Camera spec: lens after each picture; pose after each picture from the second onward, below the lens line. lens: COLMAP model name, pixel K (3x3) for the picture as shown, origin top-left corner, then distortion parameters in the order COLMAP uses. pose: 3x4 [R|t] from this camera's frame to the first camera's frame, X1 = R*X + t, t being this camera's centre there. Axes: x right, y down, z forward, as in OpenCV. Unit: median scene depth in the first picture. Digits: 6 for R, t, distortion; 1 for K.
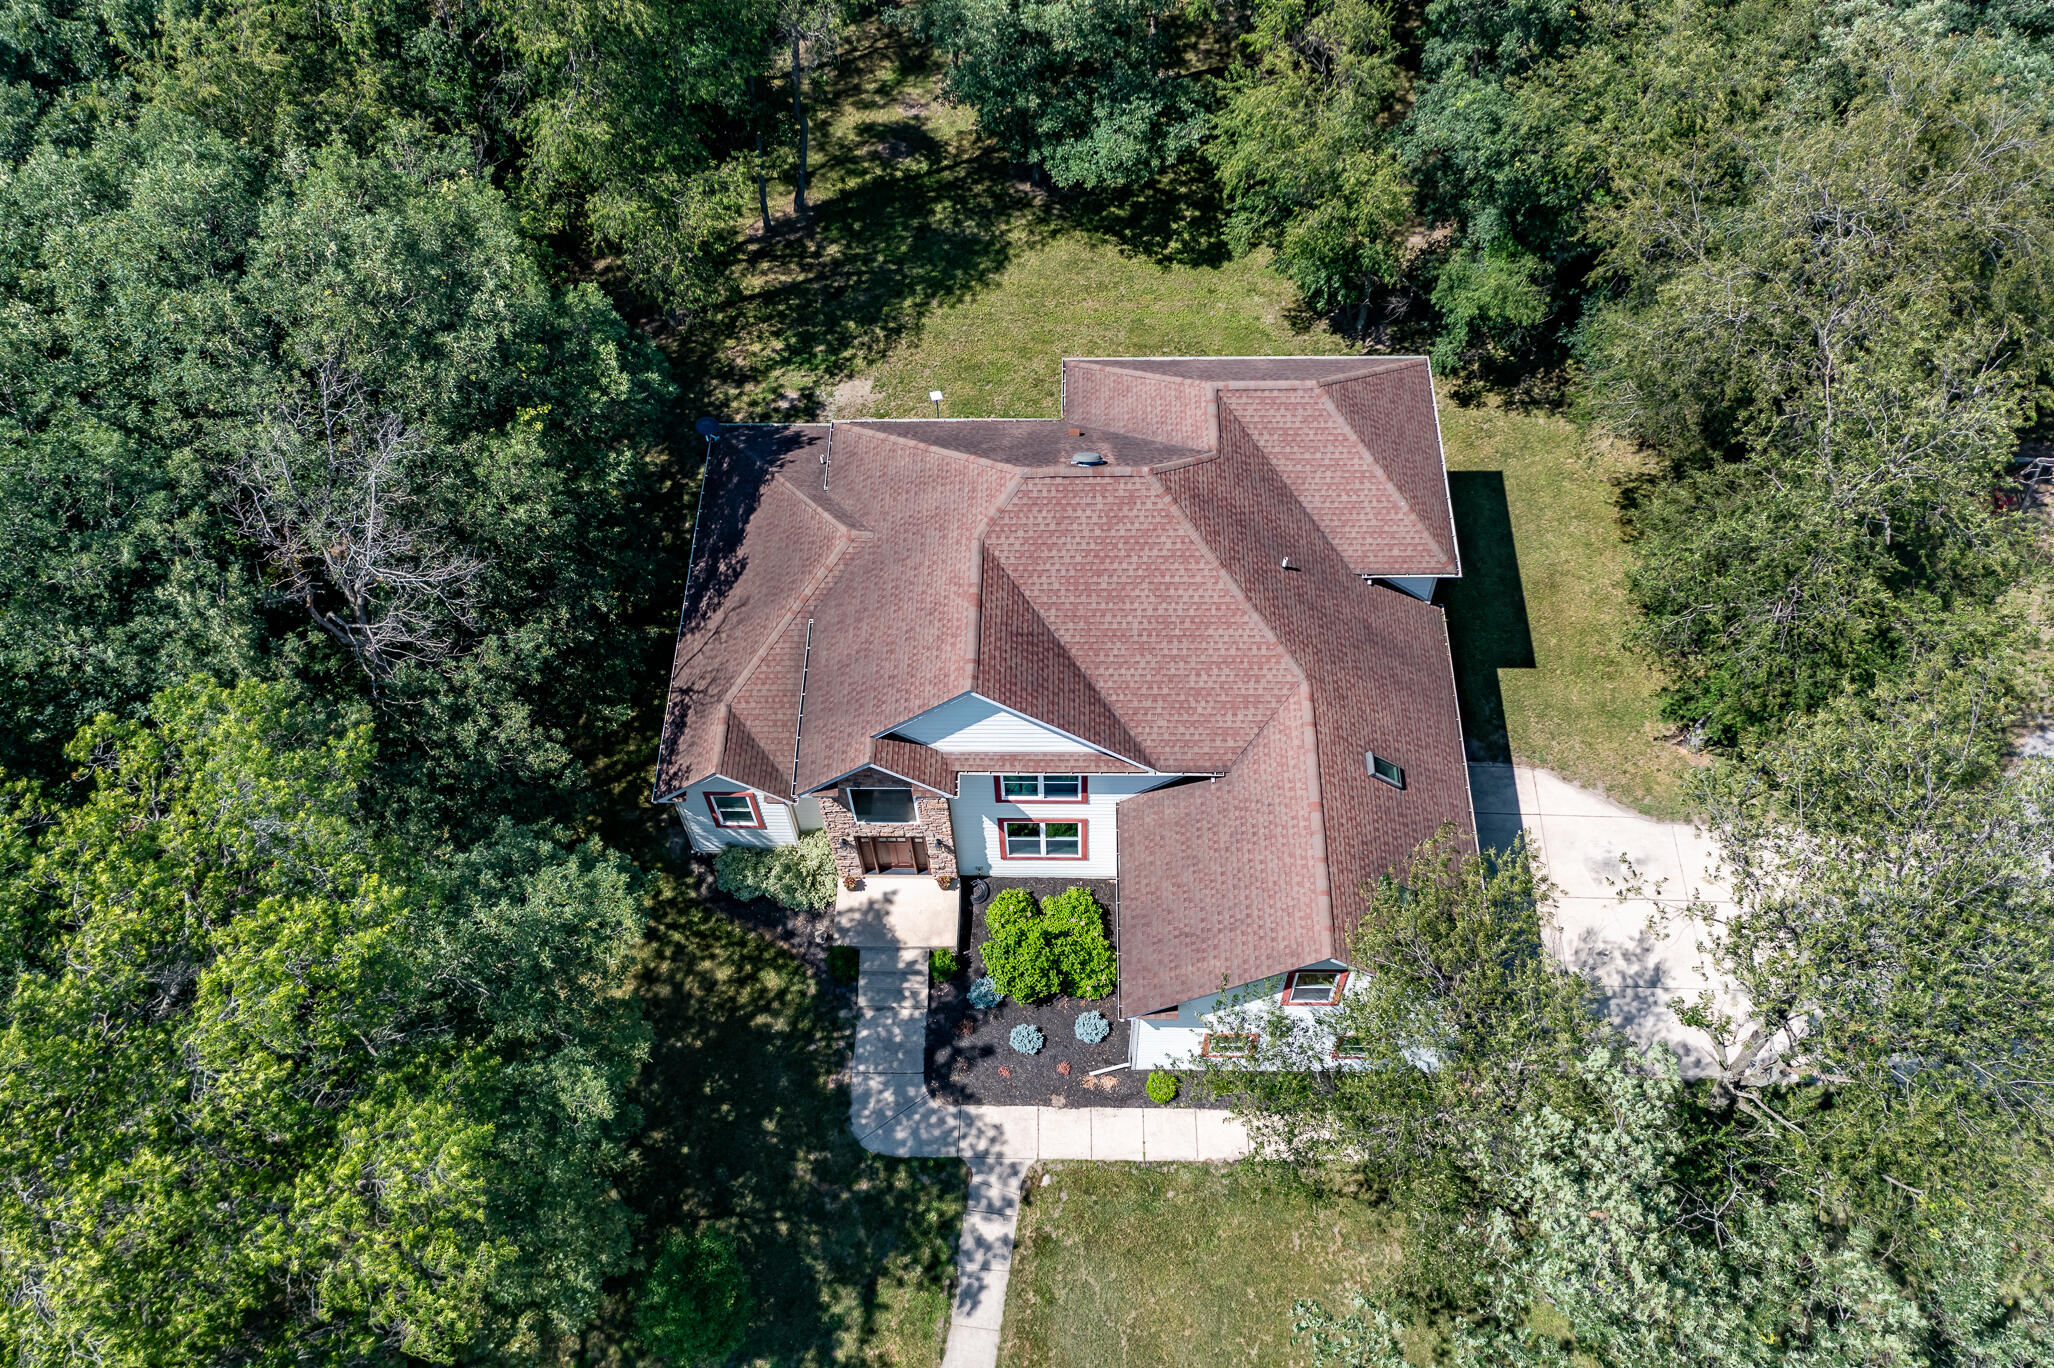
lens RADIAL K [[1626.1, 0, 1045.6], [0, 1626.1, 692.9], [0, 0, 1]] dist [0.031537, 0.015383]
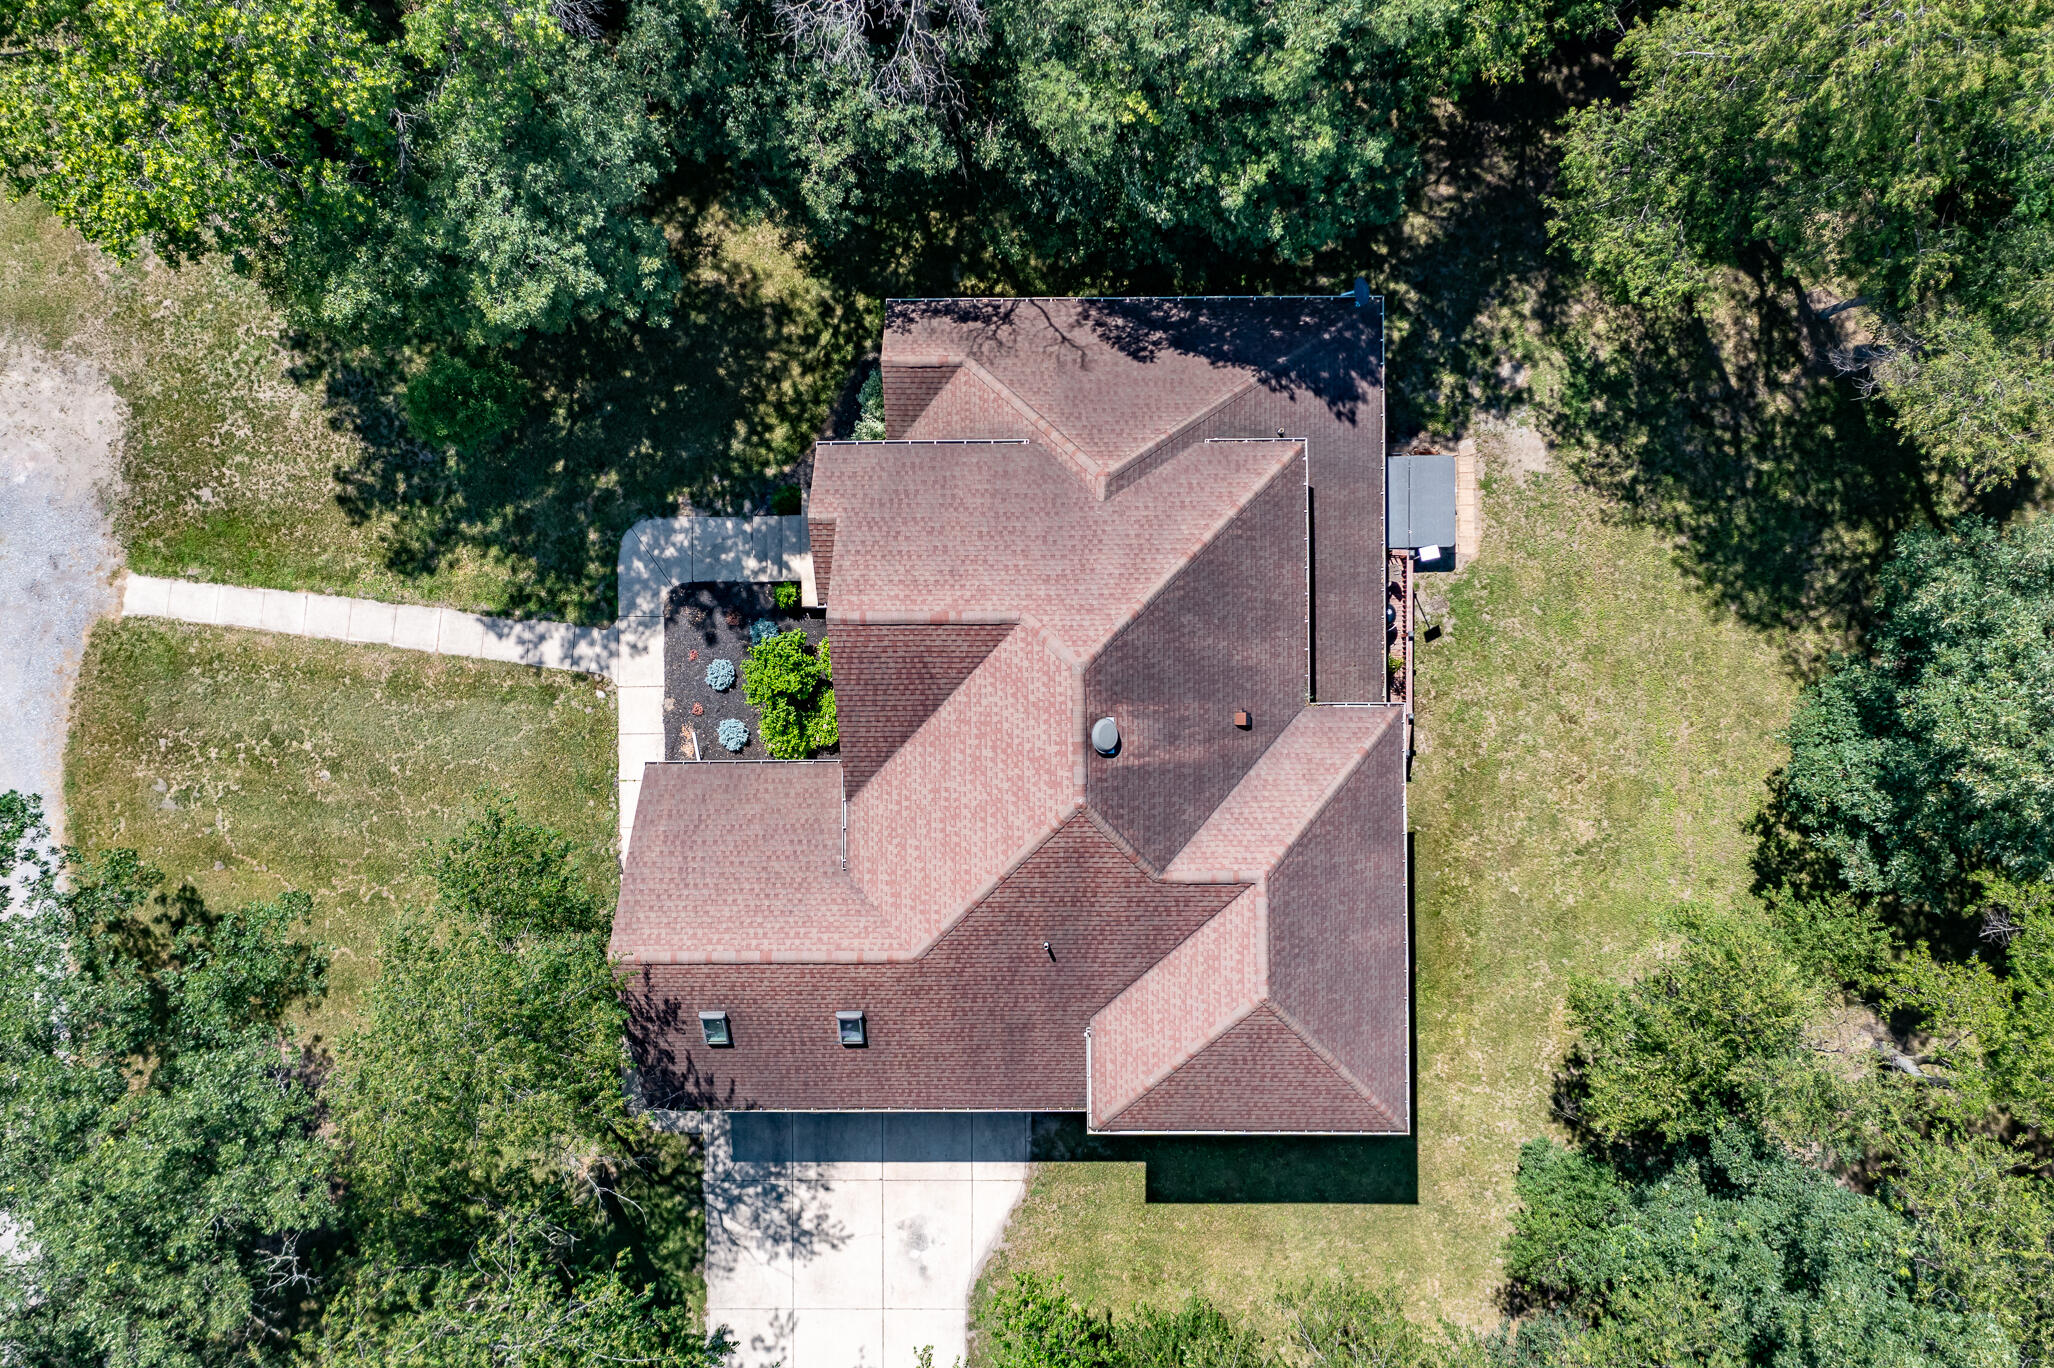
lens RADIAL K [[1626.1, 0, 1030.2], [0, 1626.1, 687.7], [0, 0, 1]] dist [0.031537, 0.015383]
pose [[0.015318, 0.999857, 0.007188, -0.007808], [-0.841925, 0.009020, 0.539520, -0.547124], [0.539378, -0.014317, 0.841942, 0.195663]]
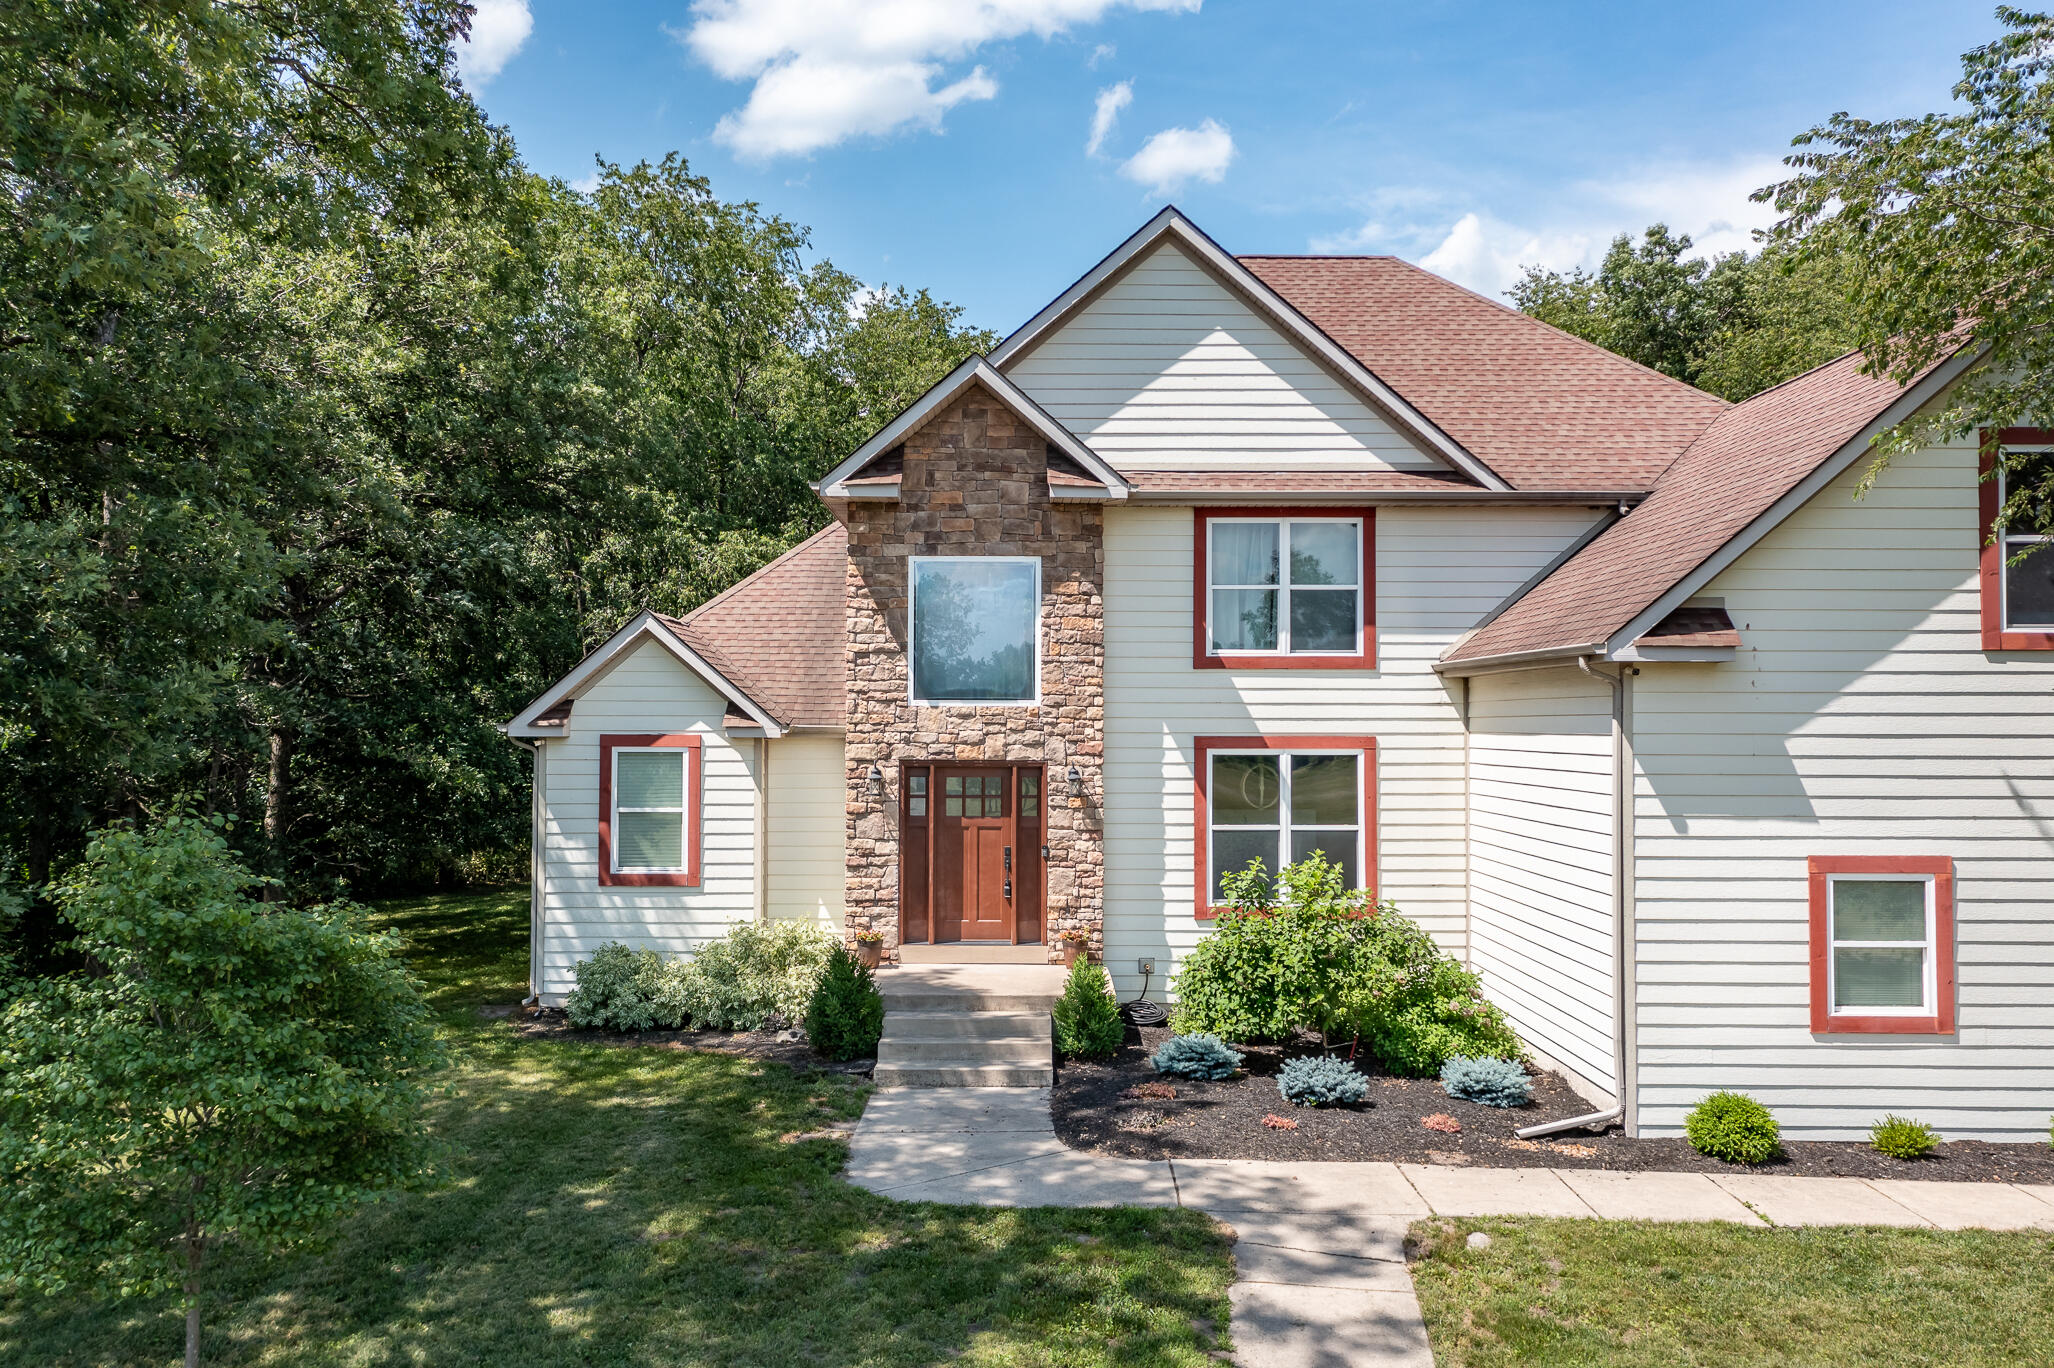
lens RADIAL K [[1626.1, 0, 1035.7], [0, 1626.1, 679.8], [0, 0, 1]] dist [0.031537, 0.015383]
pose [[0.999565, 0.021501, 0.020185, -0.087108], [0.006178, 0.516584, -0.856214, 0.486168], [-0.028837, 0.855967, 0.516226, 0.724630]]
